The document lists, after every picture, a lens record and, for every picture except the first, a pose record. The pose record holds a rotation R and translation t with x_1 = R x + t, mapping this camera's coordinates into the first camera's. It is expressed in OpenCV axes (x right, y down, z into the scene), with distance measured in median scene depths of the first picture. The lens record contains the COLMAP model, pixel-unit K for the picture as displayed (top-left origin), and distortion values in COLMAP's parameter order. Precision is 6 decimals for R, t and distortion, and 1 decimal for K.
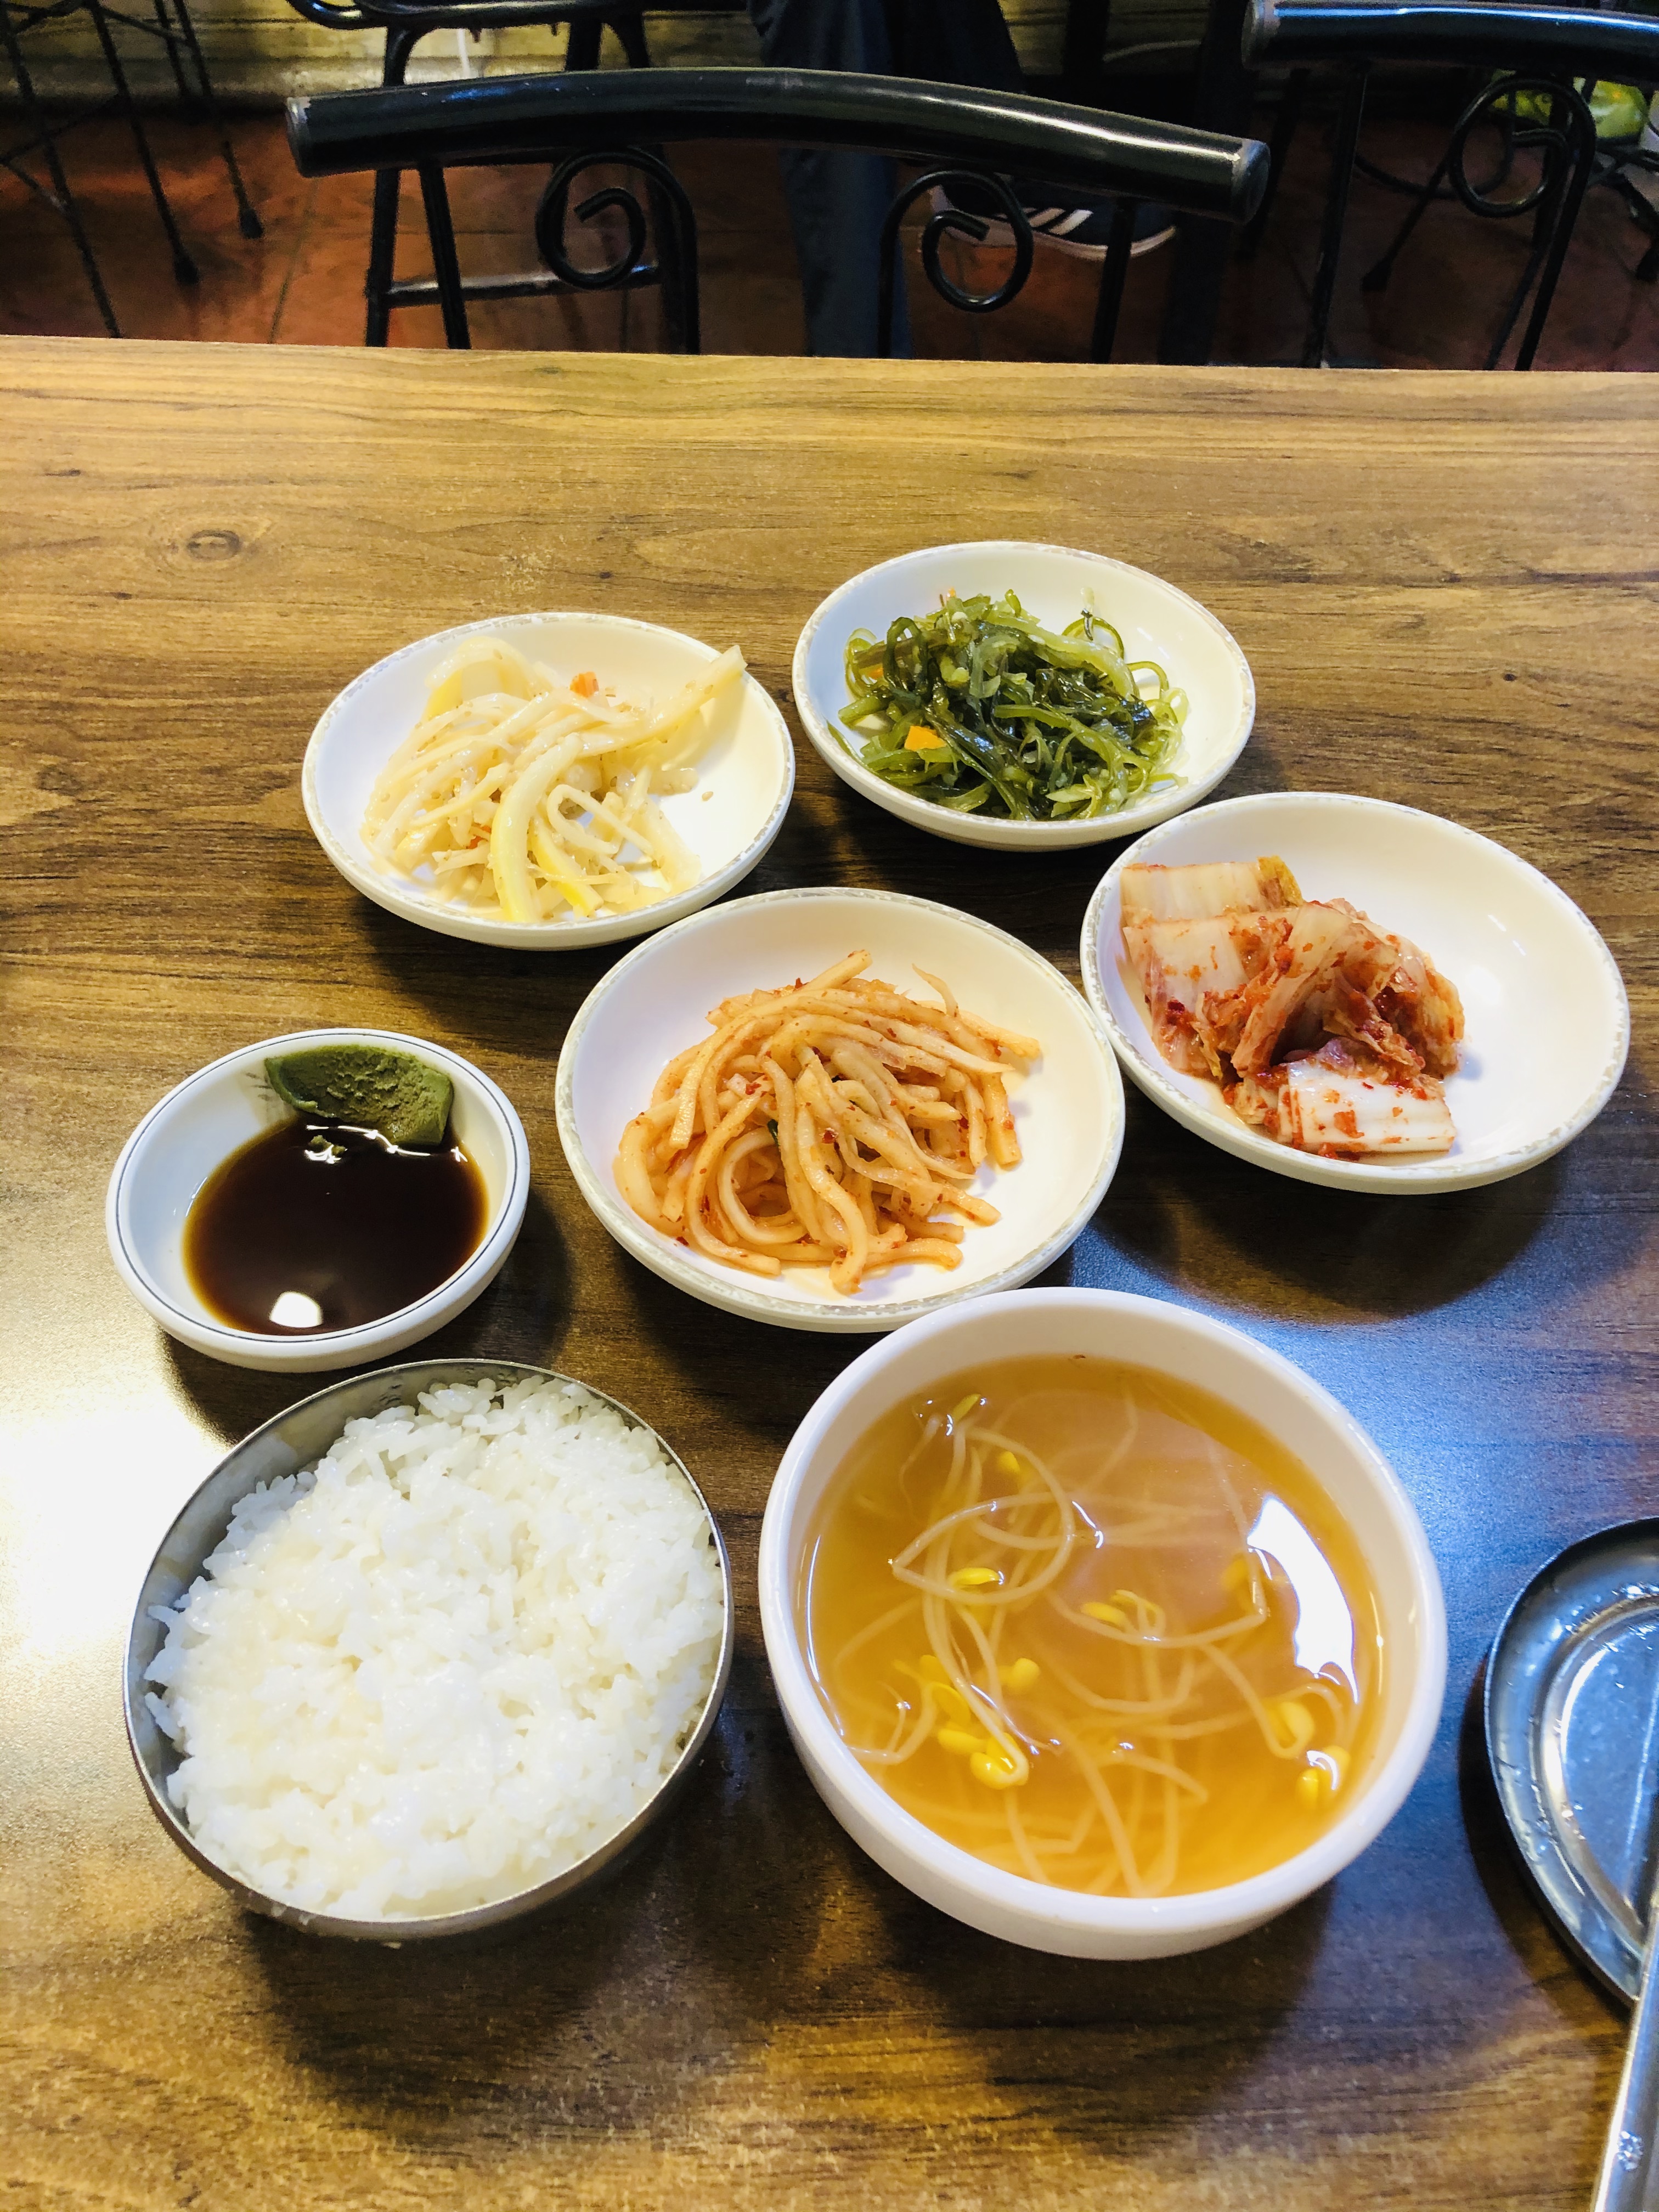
lens RADIAL K [[1814.8, 0, 830.3], [0, 1814.8, 1110.7], [0, 0, 1]] dist [-0.026535, 0.020616]
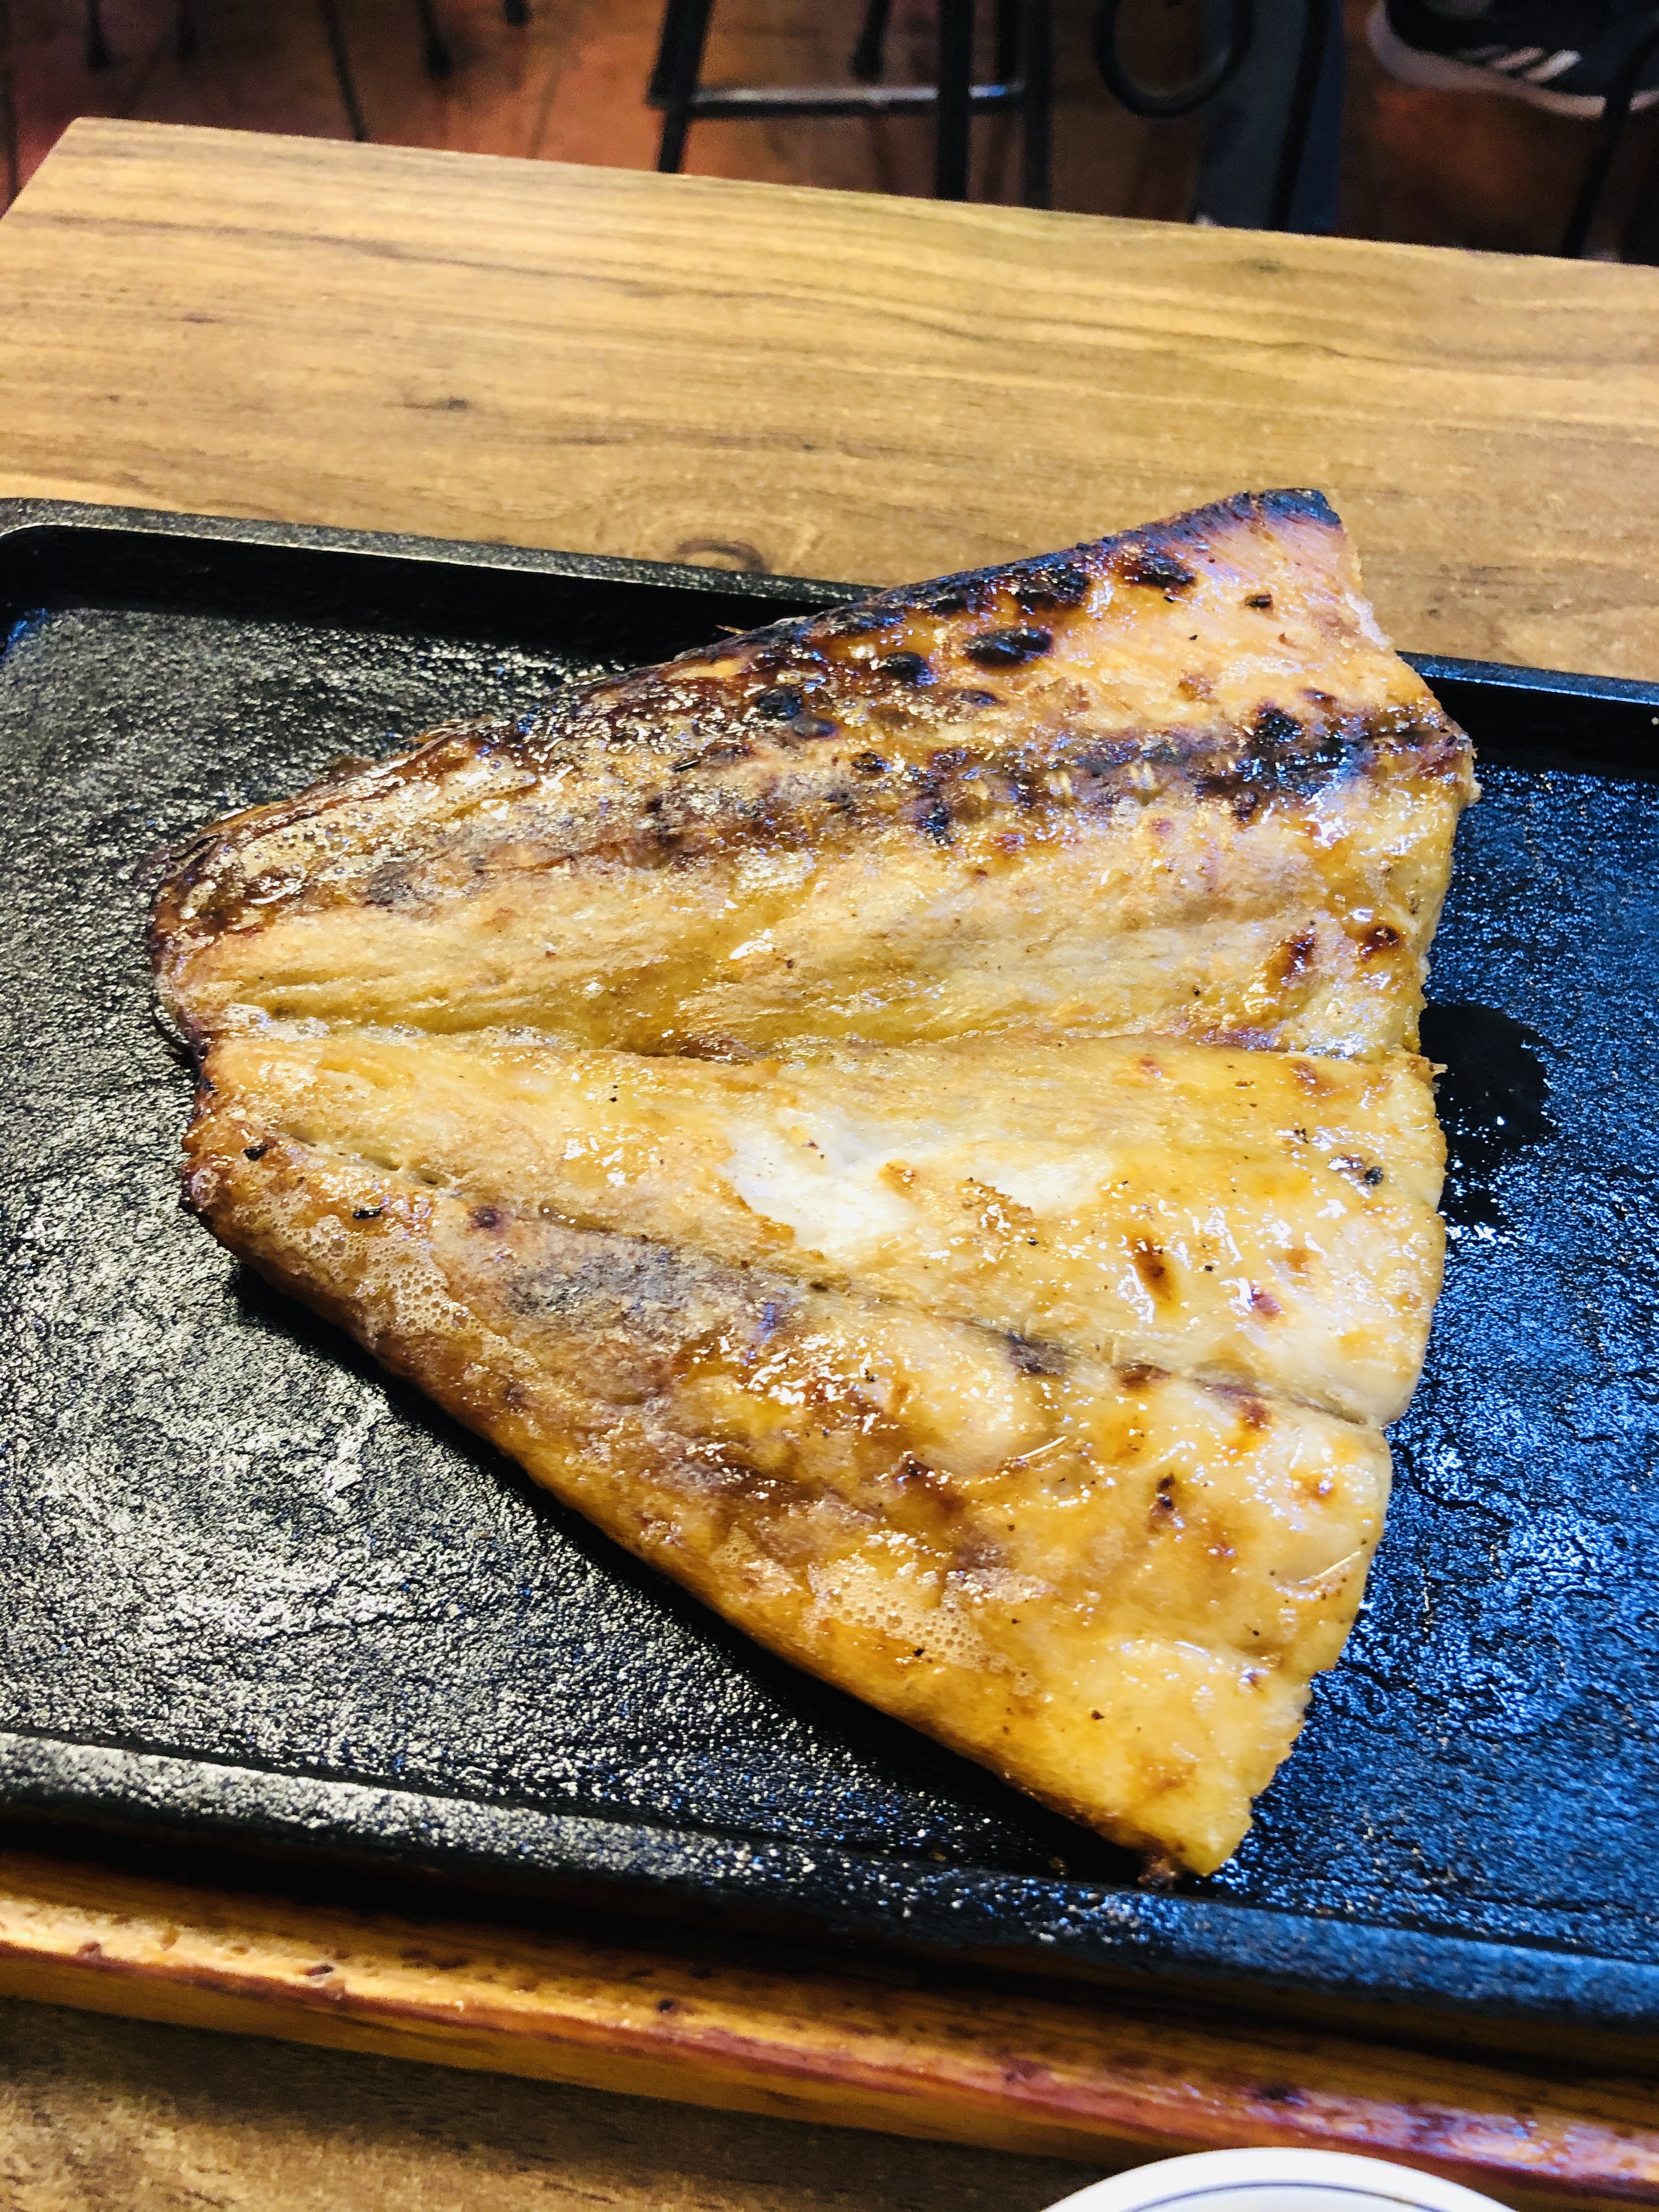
lens RADIAL K [[1814.8, 0, 830.1], [0, 1814.8, 1100.7], [0, 0, 1]] dist [-0.026535, 0.020616]
pose [[0.994781, 0.089821, -0.048398, -0.247560], [-0.086203, 0.993653, 0.072271, -0.182965], [0.054582, -0.067722, 0.996210, 0.420334]]
